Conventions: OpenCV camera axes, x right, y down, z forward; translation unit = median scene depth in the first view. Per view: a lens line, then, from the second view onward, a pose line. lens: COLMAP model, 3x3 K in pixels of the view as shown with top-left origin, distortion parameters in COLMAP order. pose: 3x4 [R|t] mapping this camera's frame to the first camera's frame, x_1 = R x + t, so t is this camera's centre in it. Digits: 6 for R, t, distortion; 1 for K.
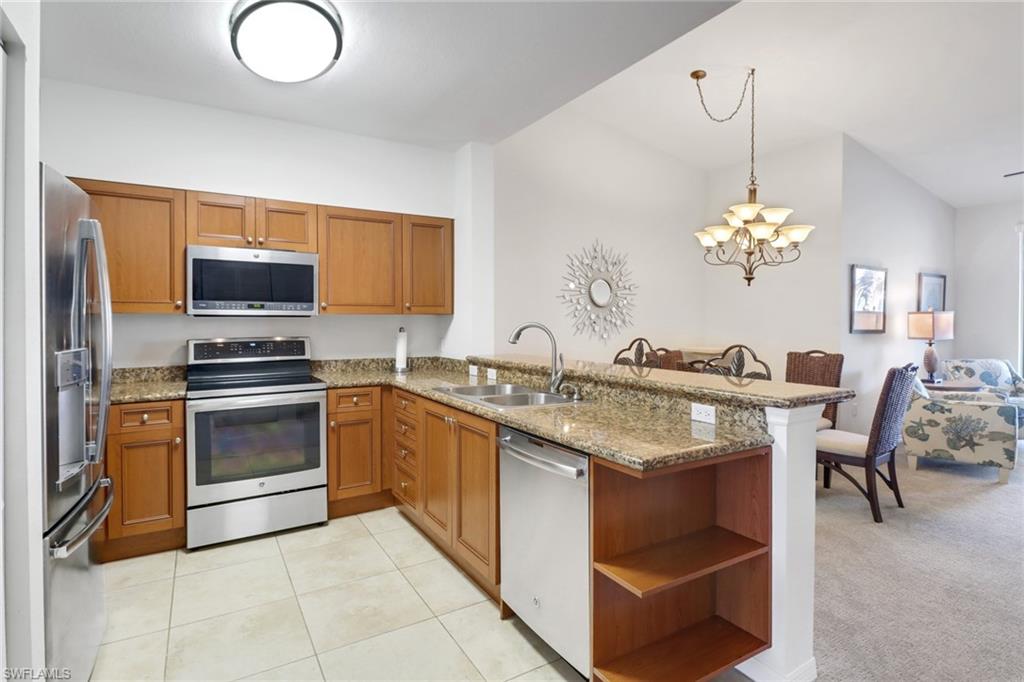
lens RADIAL K [[514.8, 0, 506.2], [0, 514.8, 320.0], [0, 0, 1]] dist [0.000246, -0.000100]
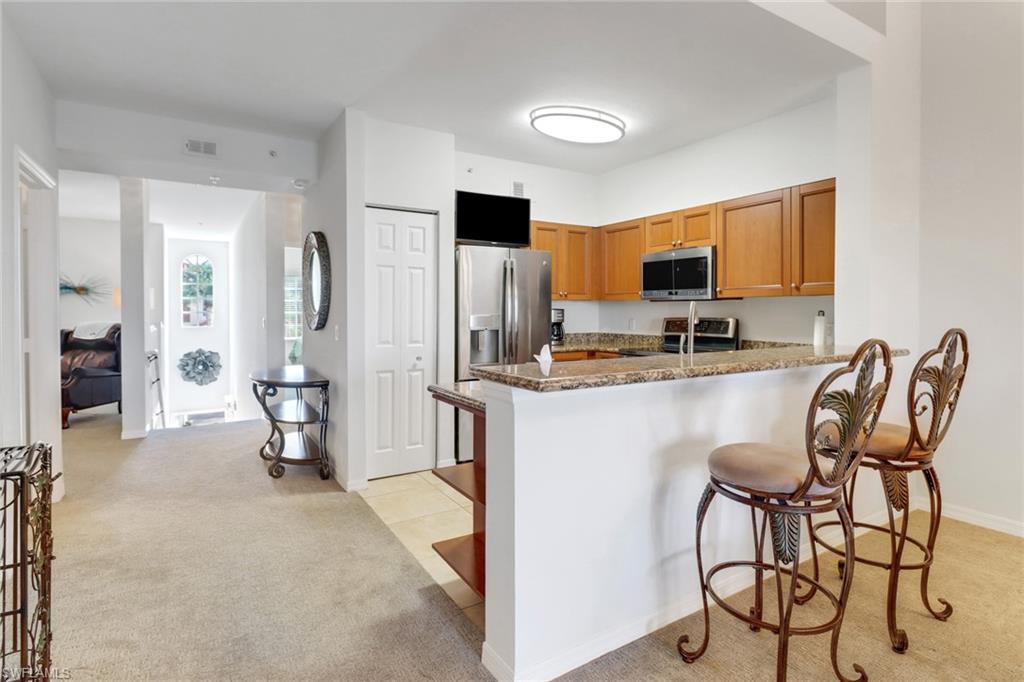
lens RADIAL K [[514.8, 0, 506.2], [0, 514.8, 320.0], [0, 0, 1]] dist [0.000246, -0.000100]
pose [[-0.000396, 0.018296, -0.999833, 0.835538], [-0.001038, 0.999832, 0.018296, 0.018537], [0.999999, 0.001045, -0.000377, 0.563554]]
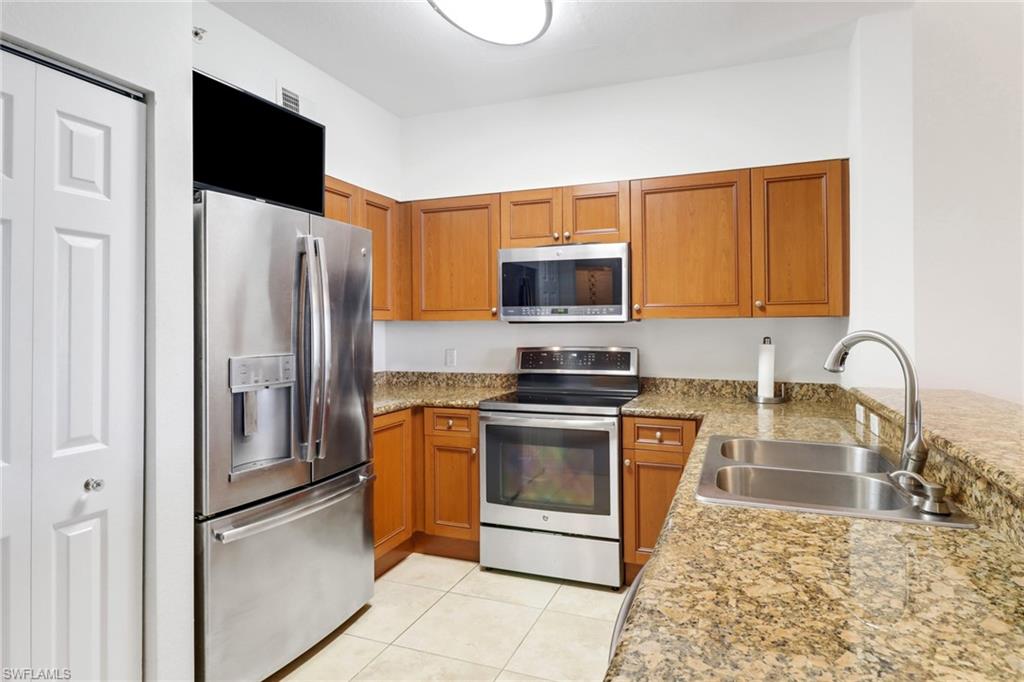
lens RADIAL K [[576.4, 0, 516.8], [0, 576.4, 324.0], [0, 0, 1]] dist [0.016072, -0.000444]
pose [[0.614633, -0.005915, -0.788791, 0.236960], [0.004043, 0.999982, -0.004348, -0.000998], [0.788803, -0.000517, 0.614646, 0.338427]]
